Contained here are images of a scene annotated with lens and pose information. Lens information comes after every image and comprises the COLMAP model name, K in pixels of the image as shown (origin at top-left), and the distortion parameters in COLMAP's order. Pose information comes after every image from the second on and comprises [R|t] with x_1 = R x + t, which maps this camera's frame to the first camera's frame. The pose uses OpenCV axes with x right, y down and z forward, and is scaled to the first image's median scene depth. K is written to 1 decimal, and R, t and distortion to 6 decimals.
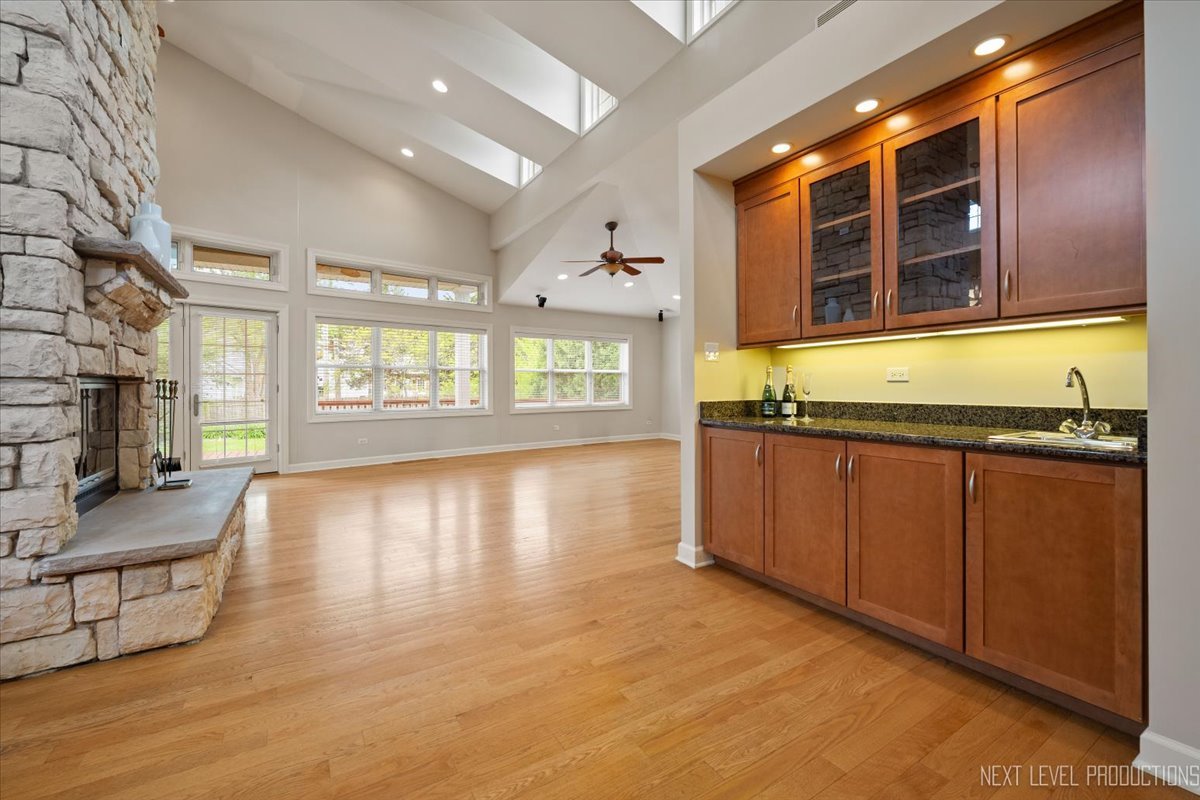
lens RADIAL K [[480.3, 0, 599.7], [0, 480.3, 395.9], [0, 0, 1]] dist [-0.008599, -0.000003]
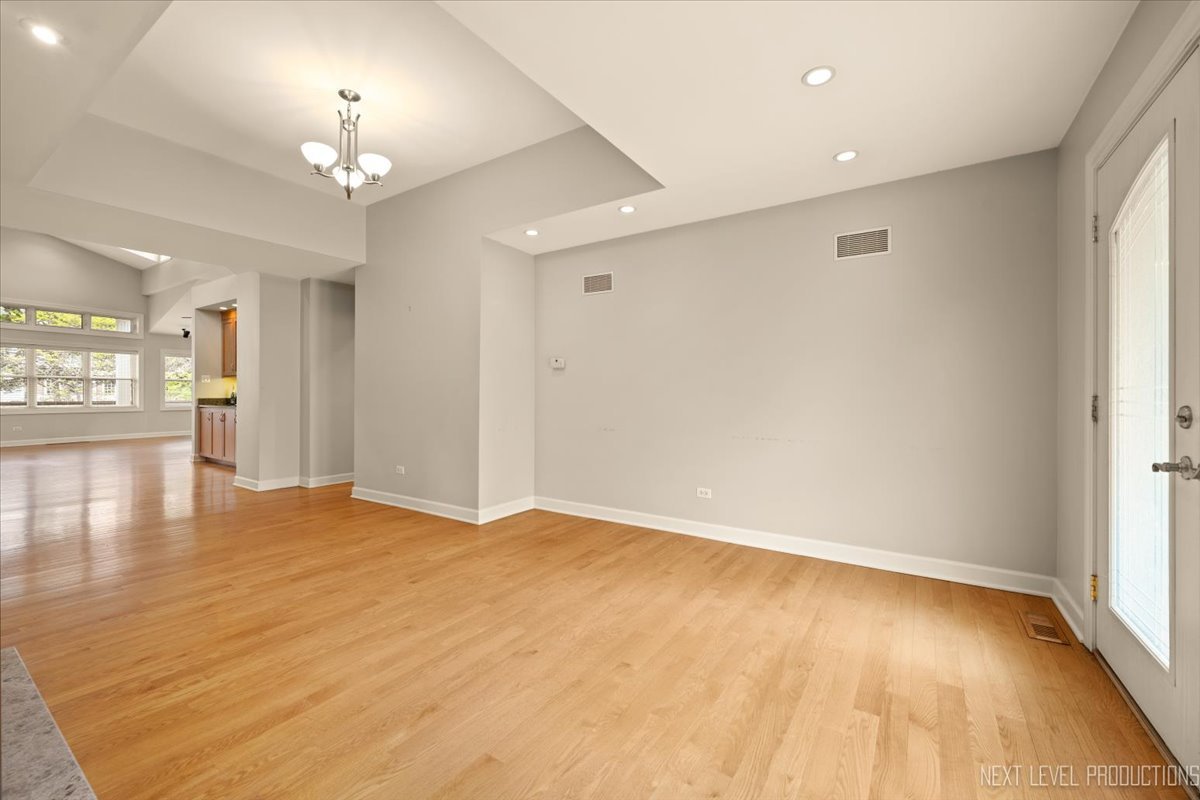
lens RADIAL K [[480.3, 0, 599.7], [0, 480.3, 395.9], [0, 0, 1]] dist [-0.008599, -0.000003]
pose [[0.908187, 0.003364, 0.418550, 0.414977], [0.000786, 0.999952, -0.009744, 0.009491], [-0.418563, 0.009178, 0.908141, -0.849381]]
